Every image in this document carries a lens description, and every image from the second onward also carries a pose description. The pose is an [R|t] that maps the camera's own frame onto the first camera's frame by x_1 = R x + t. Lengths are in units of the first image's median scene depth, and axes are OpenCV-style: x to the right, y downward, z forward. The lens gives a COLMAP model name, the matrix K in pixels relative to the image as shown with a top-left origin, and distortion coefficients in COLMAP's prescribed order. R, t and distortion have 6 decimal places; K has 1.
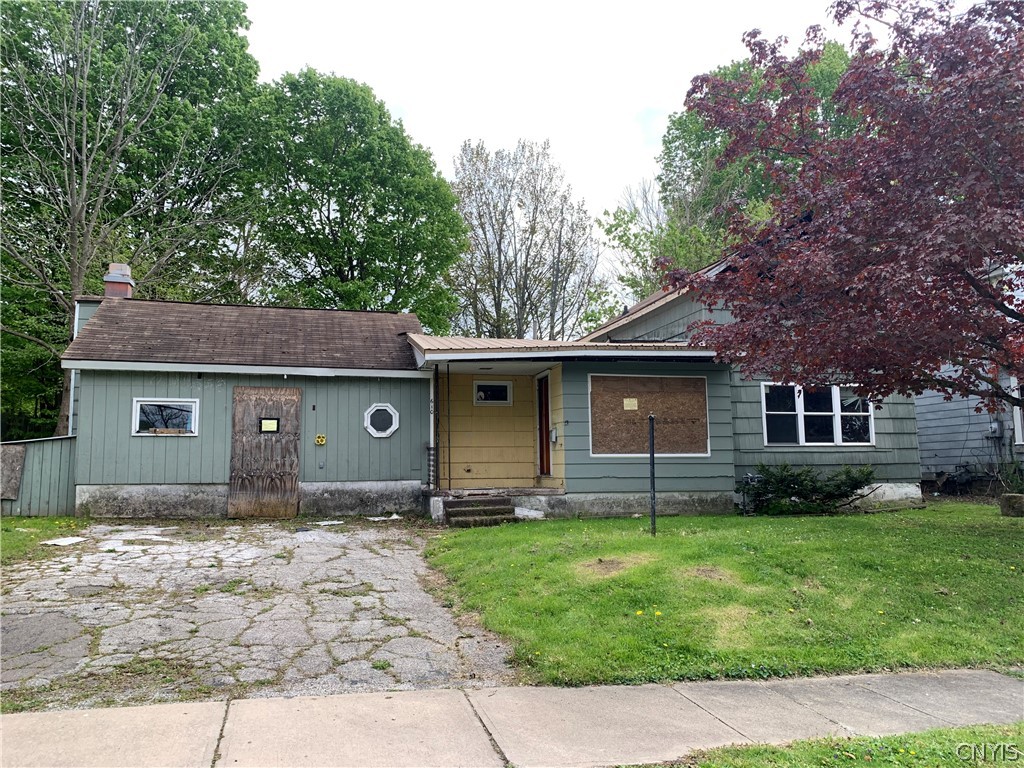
lens RADIAL K [[782.9, 0, 512.7], [0, 782.9, 369.3], [0, 0, 1]] dist [0.028599, -0.021567]
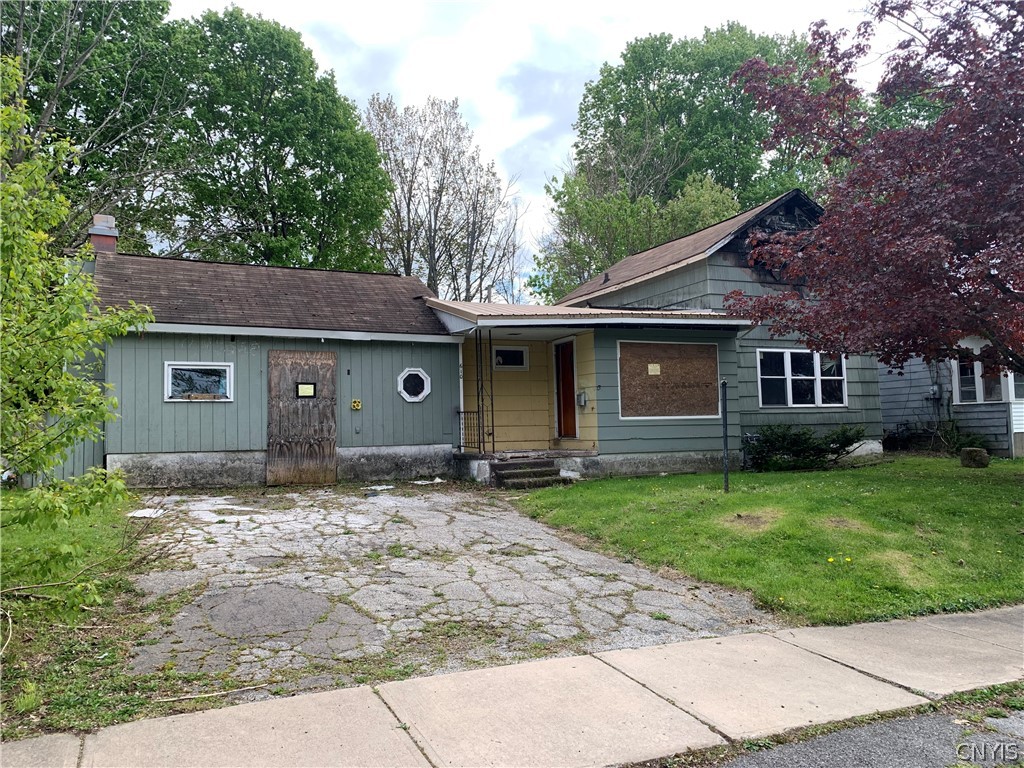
lens RADIAL K [[782.9, 0, 512.7], [0, 782.9, 369.3], [0, 0, 1]] dist [0.028599, -0.021567]
pose [[0.983875, 0.002318, 0.178841, -0.224859], [-0.011146, 0.998767, 0.048374, -0.004441], [-0.178509, -0.049587, 0.982688, -0.001819]]
